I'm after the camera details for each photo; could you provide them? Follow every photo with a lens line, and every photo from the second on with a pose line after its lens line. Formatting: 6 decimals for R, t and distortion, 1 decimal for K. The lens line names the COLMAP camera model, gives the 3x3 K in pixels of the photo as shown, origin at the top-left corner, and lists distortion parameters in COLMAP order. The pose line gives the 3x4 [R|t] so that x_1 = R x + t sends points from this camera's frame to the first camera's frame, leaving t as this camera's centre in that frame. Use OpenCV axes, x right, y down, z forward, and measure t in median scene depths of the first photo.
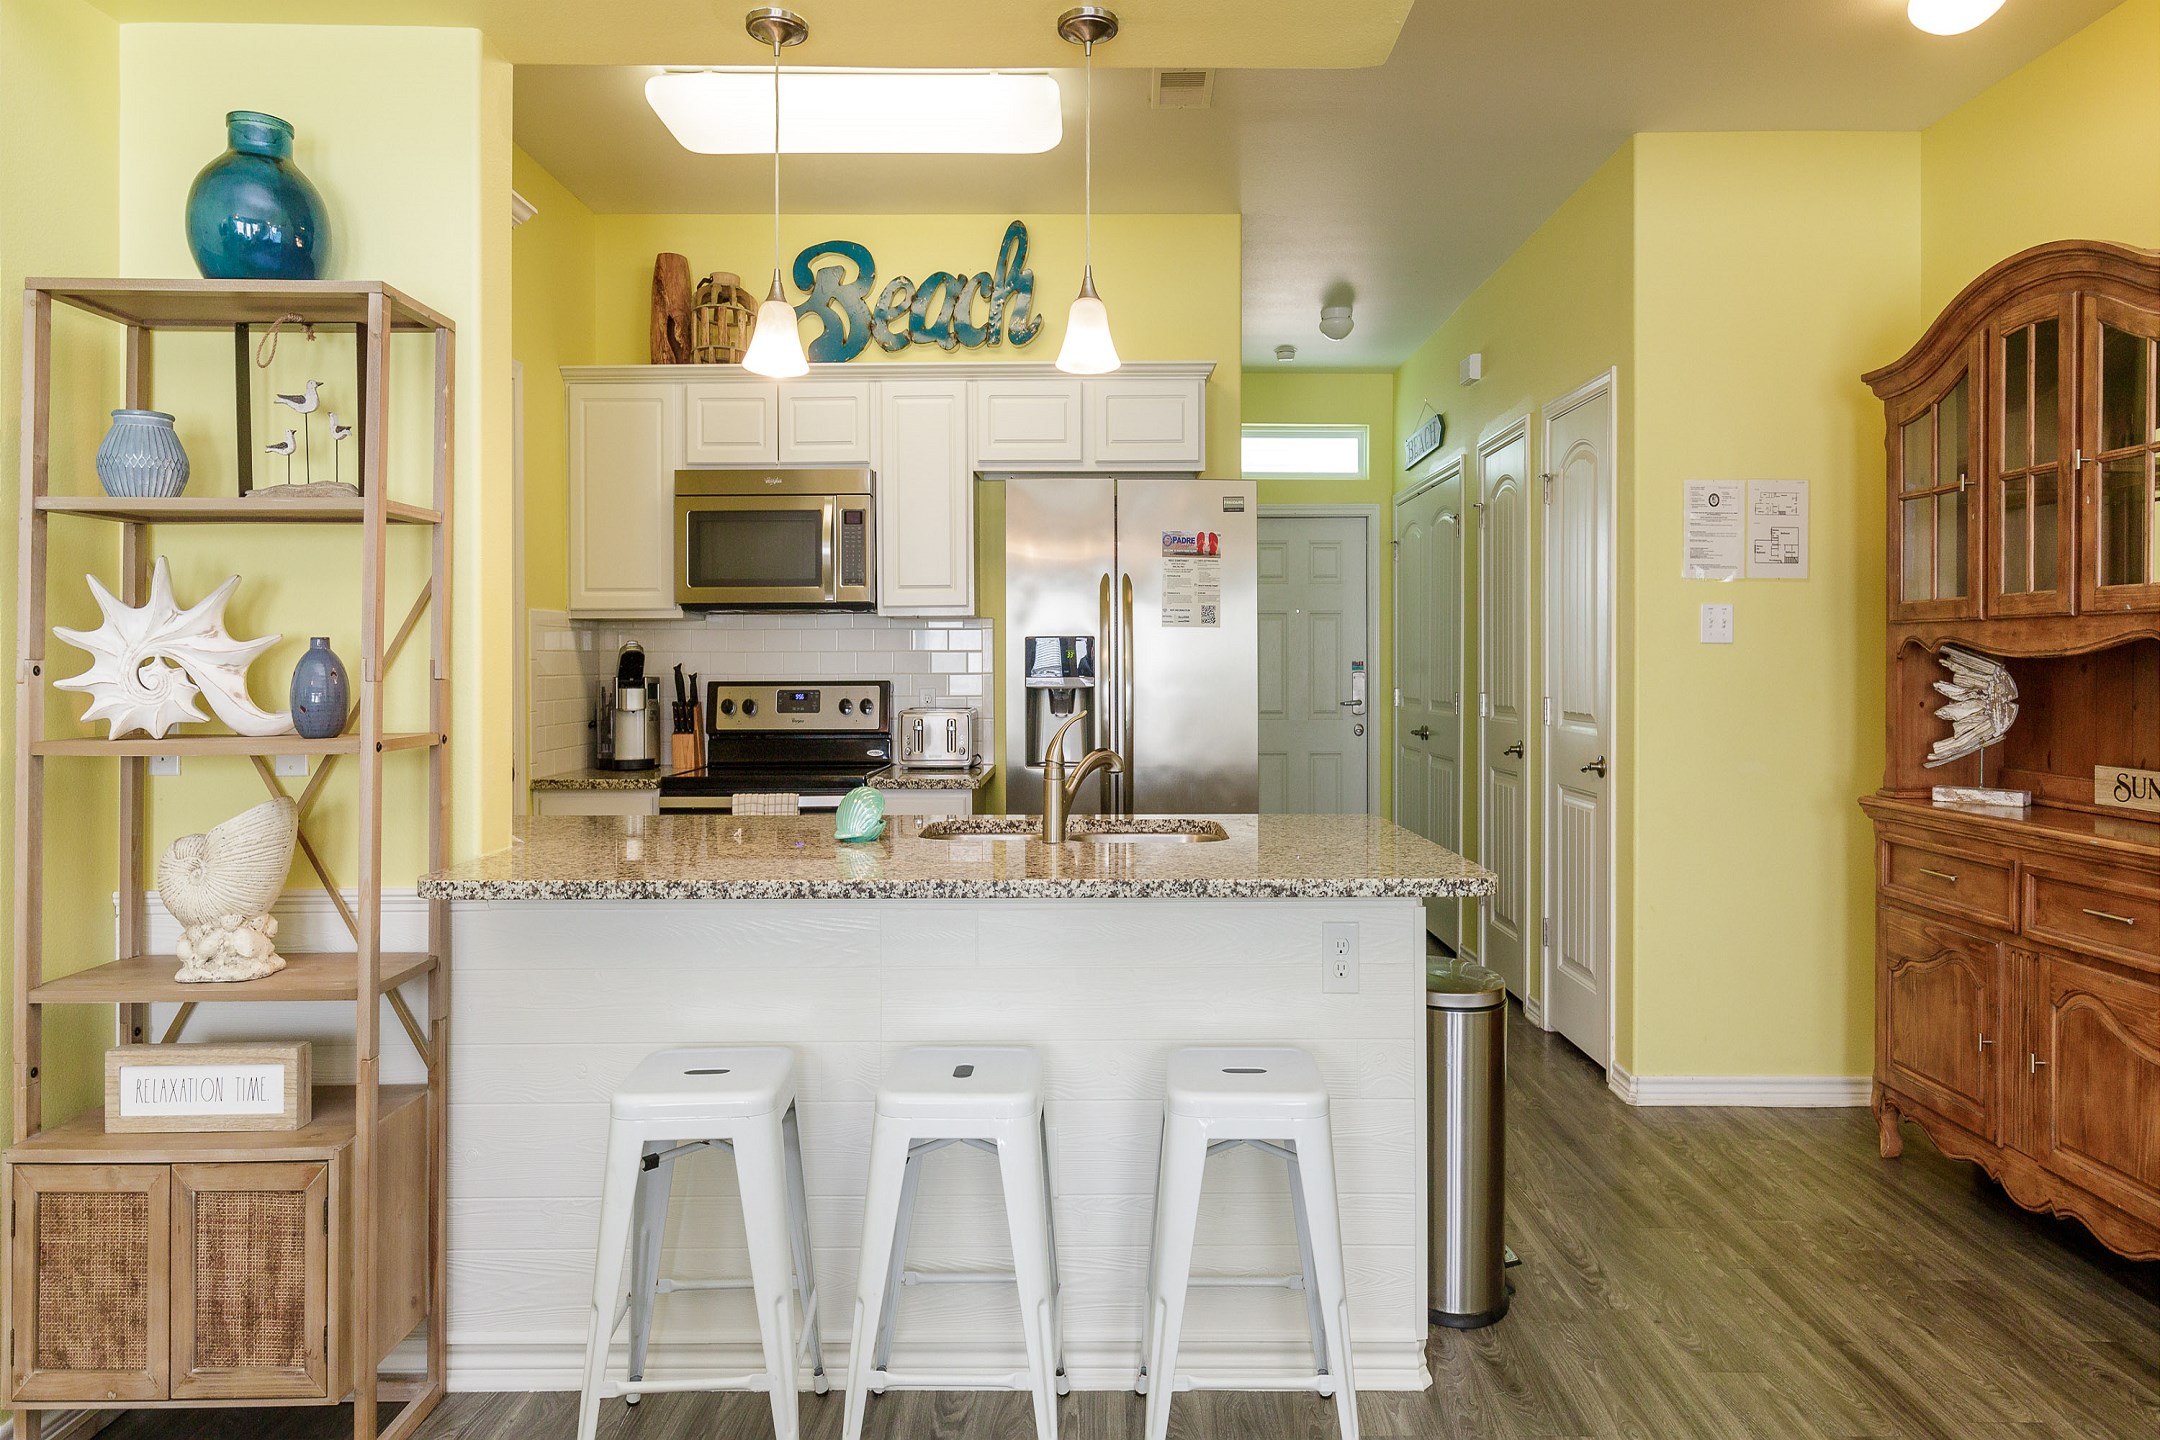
lens RADIAL K [[1266.9, 0, 1077.2], [0, 1266.9, 653.1], [0, 0, 1]] dist [0.022226, 0.000245]
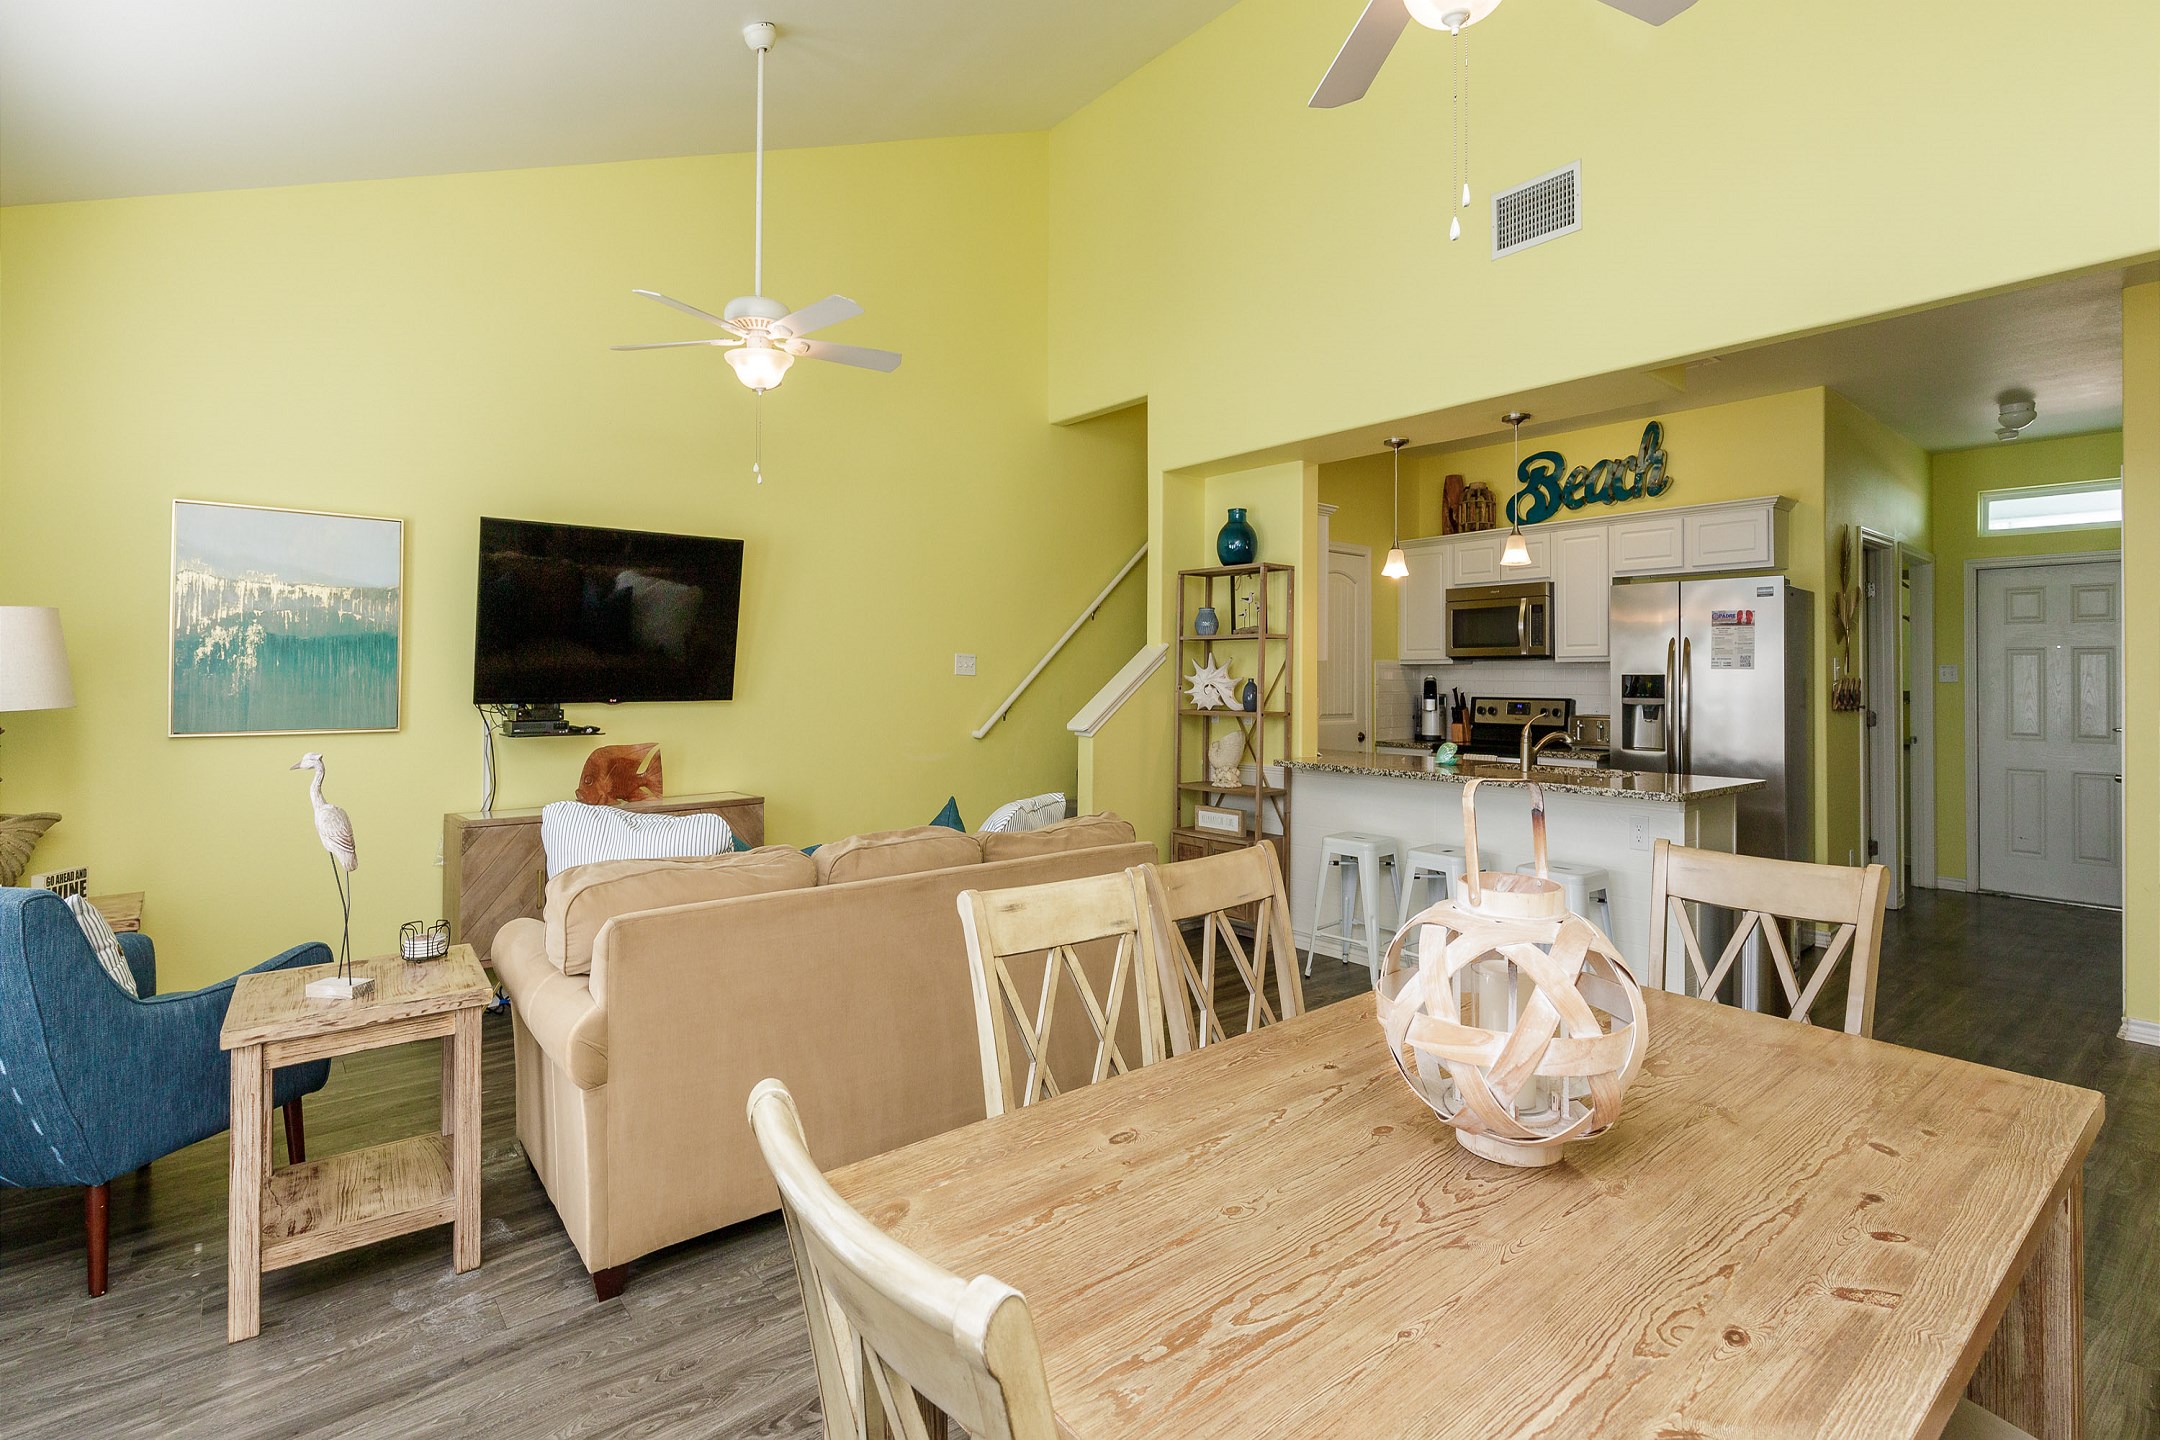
lens RADIAL K [[1002.7, 0, 1074.7], [0, 1002.7, 665.9], [0, 0, 1]] dist [-0.000077, -0.000025]
pose [[0.646594, -0.002473, -0.762830, 0.499616], [-0.002773, 0.999981, -0.005592, -0.014569], [0.762829, 0.005730, 0.646575, -0.448422]]
